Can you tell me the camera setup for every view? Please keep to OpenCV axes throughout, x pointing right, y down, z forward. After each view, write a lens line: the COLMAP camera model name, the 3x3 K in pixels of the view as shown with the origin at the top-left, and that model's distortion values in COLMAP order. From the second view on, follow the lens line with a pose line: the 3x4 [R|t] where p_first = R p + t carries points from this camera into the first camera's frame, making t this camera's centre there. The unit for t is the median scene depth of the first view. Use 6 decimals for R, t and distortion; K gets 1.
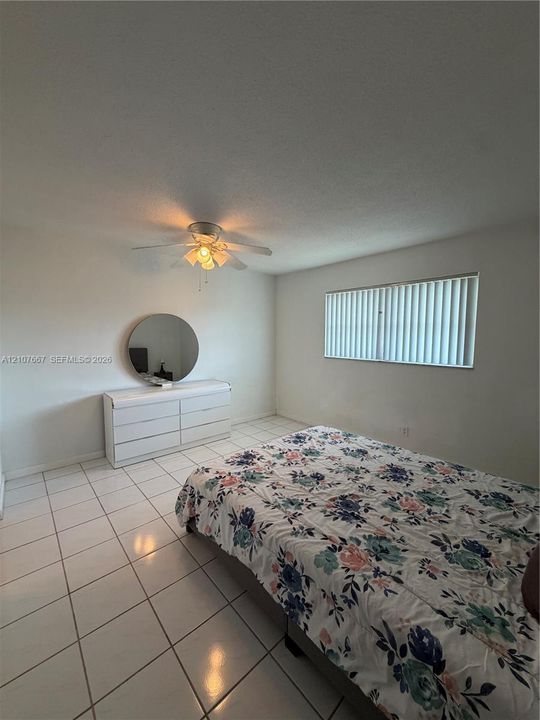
lens RADIAL K [[287.5, 0, 268.2], [0, 287.5, 358.8], [0, 0, 1]] dist [-0.007125, -0.000293]
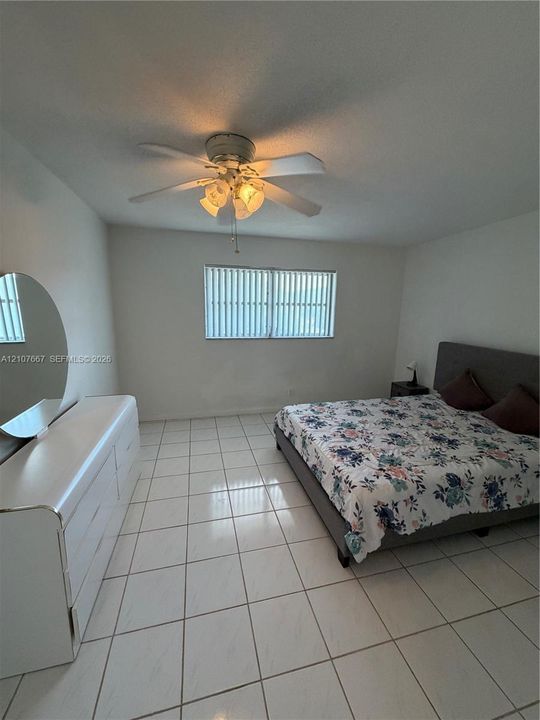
lens RADIAL K [[287.5, 0, 266.5], [0, 287.5, 360.4], [0, 0, 1]] dist [-0.007125, -0.000293]
pose [[0.459606, -0.159579, 0.873668, -0.978004], [0.062209, 0.987093, 0.147571, -0.115111], [-0.885941, -0.013475, 0.463601, 0.802686]]
